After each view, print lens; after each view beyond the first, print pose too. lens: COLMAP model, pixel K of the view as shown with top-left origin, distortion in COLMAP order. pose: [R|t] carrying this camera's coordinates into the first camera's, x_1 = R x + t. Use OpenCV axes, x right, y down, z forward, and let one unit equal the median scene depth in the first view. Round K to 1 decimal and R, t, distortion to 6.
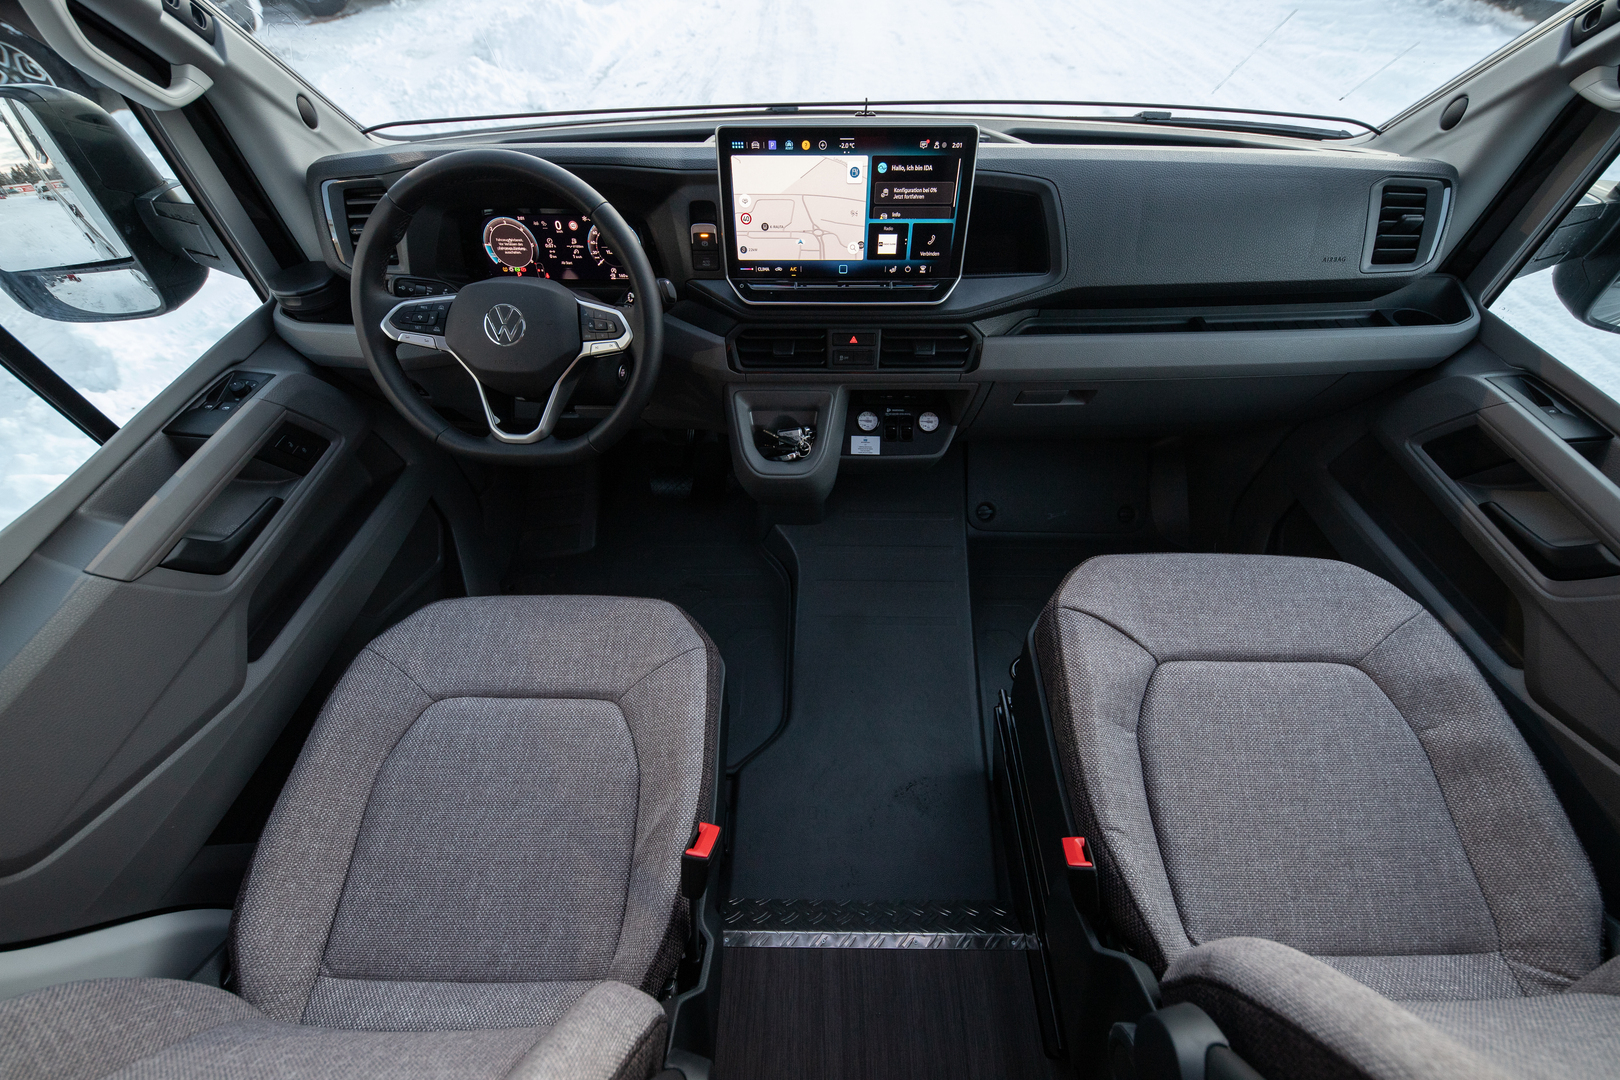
lens RADIAL K [[642.8, 0, 810.0], [0, 642.8, 540.0], [0, 0, 1]] dist [0.014352, -0.007363]
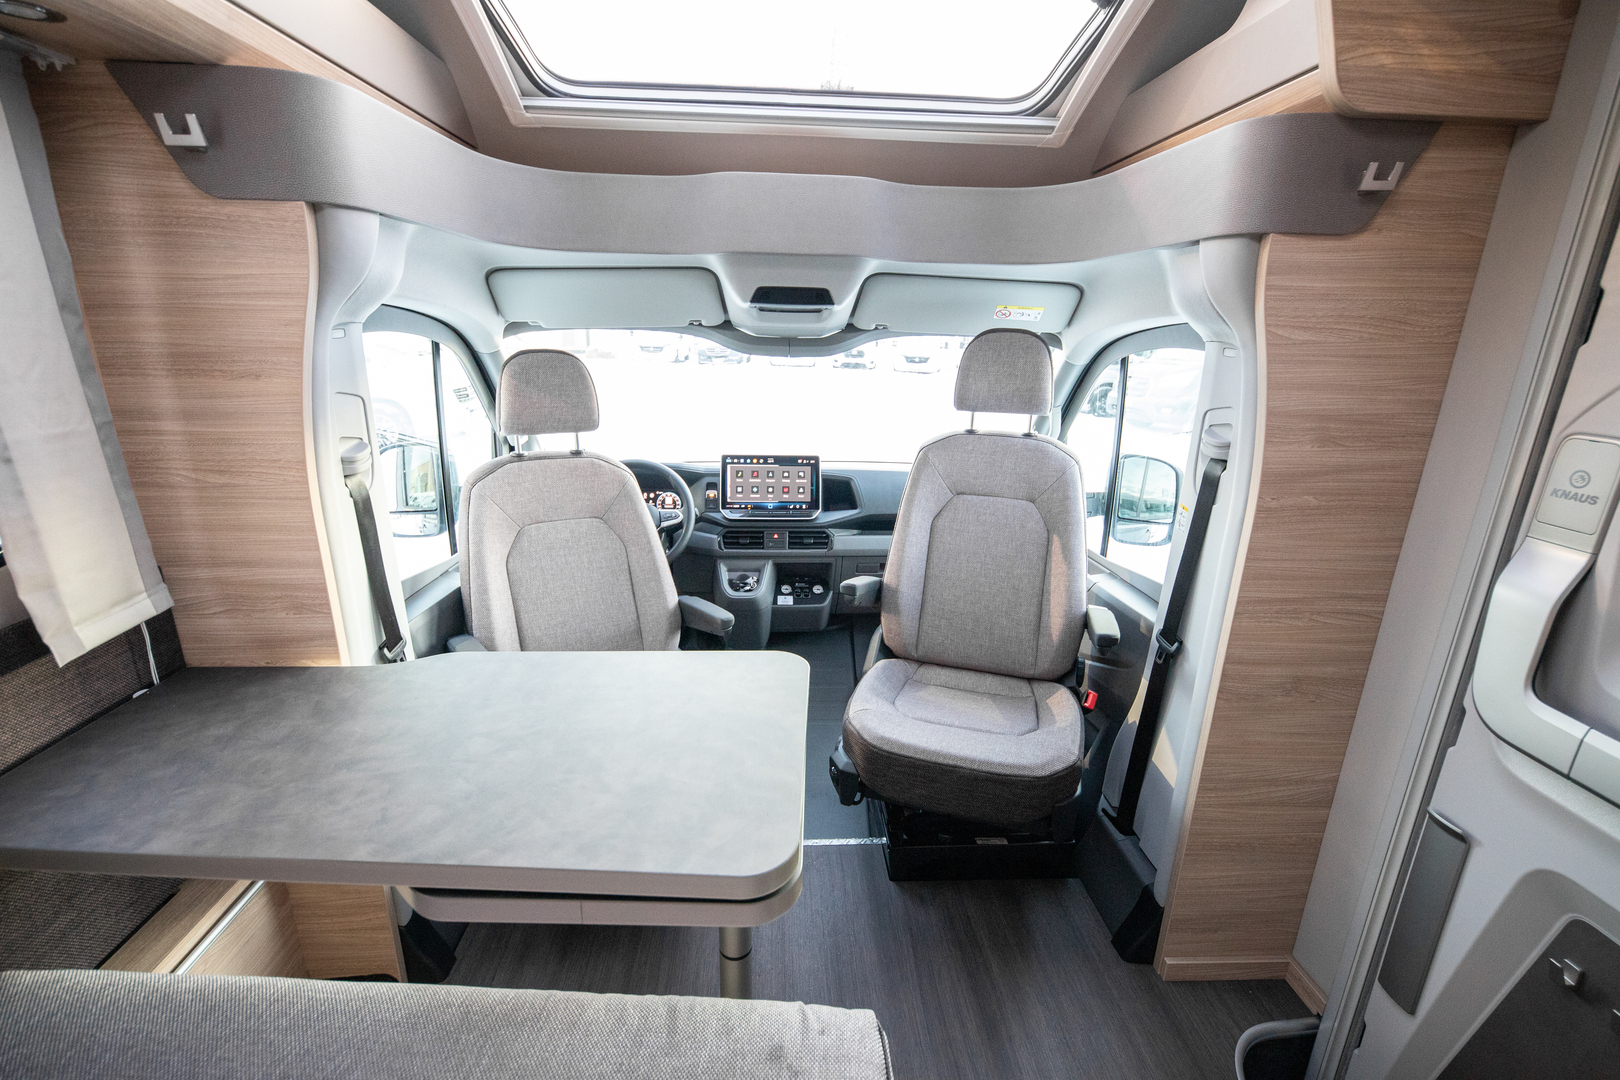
lens RADIAL K [[710.8, 0, 810.0], [0, 710.8, 540.0], [0, 0, 1]] dist [0.084881, 0.000056]
pose [[0.998168, 0.004932, 0.060298, 0.039388], [0.028985, 0.835851, -0.548190, 1.101024], [-0.053104, 0.548934, 0.834177, -1.101329]]
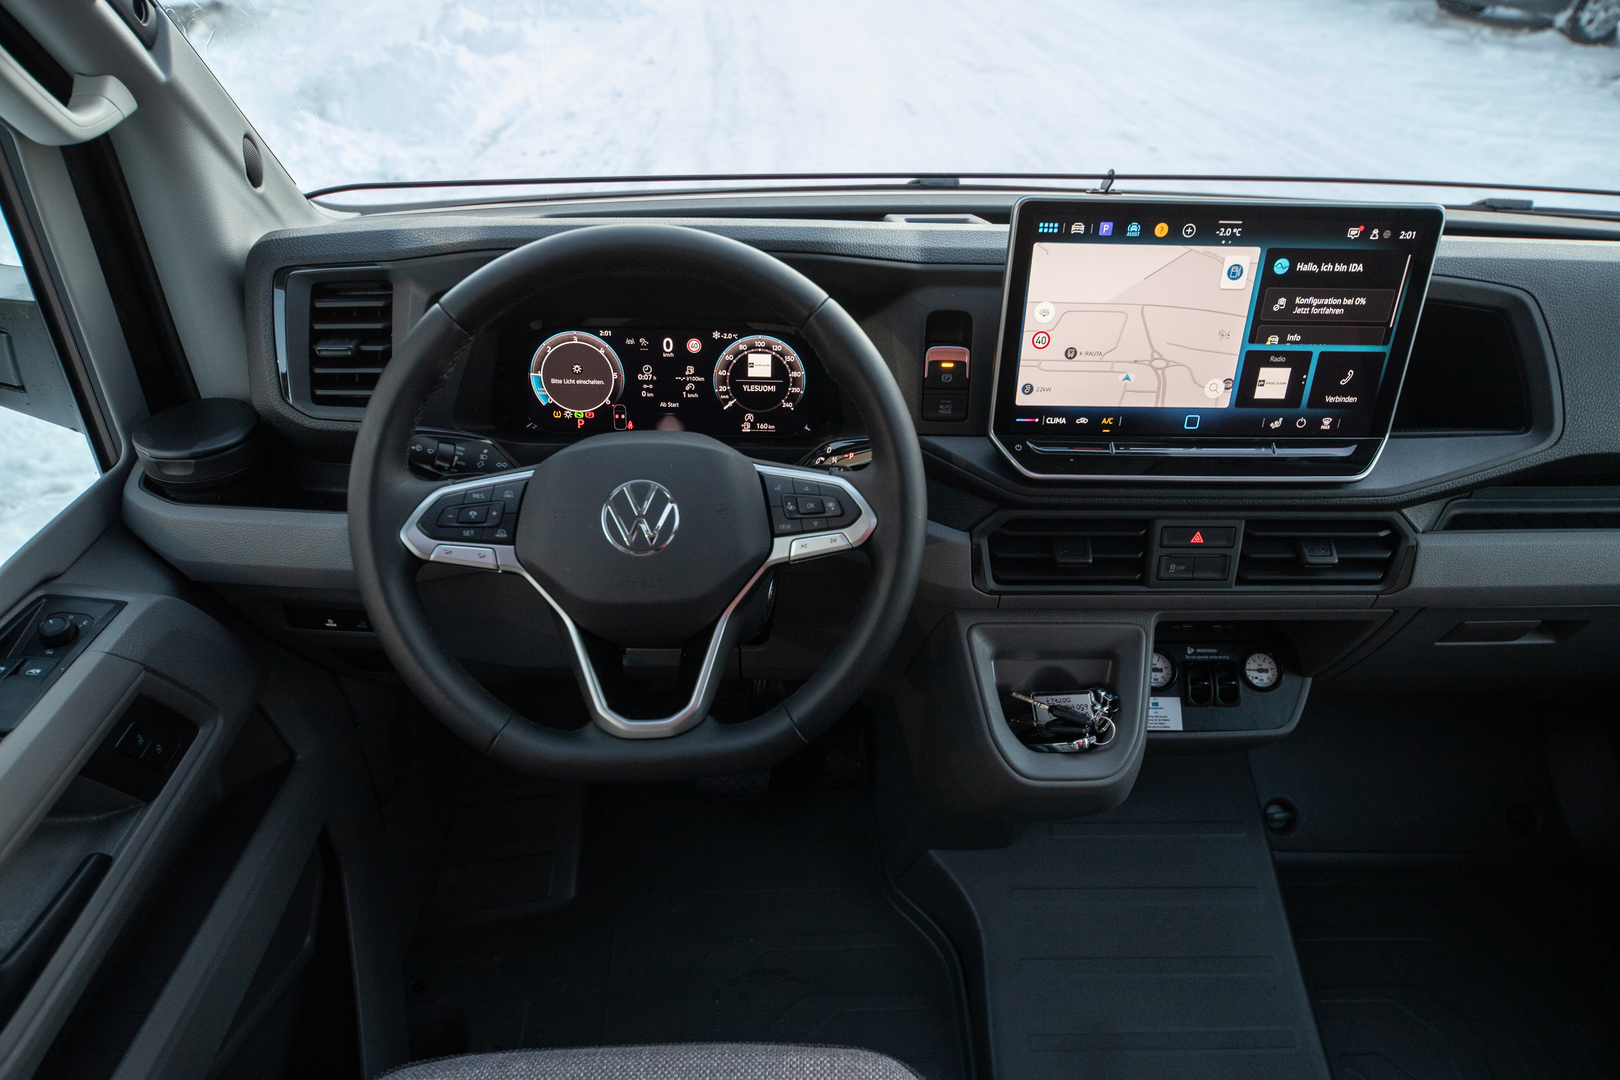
lens RADIAL K [[1036.5, 0, 810.0], [0, 1036.5, 540.0], [0, 0, 1]] dist [-0.000396, 0.027307]
pose [[0.997685, 0.002577, 0.067962, -0.347002], [0.015342, 0.964997, -0.261813, -0.078828], [-0.066258, 0.262249, 0.962723, 0.153324]]
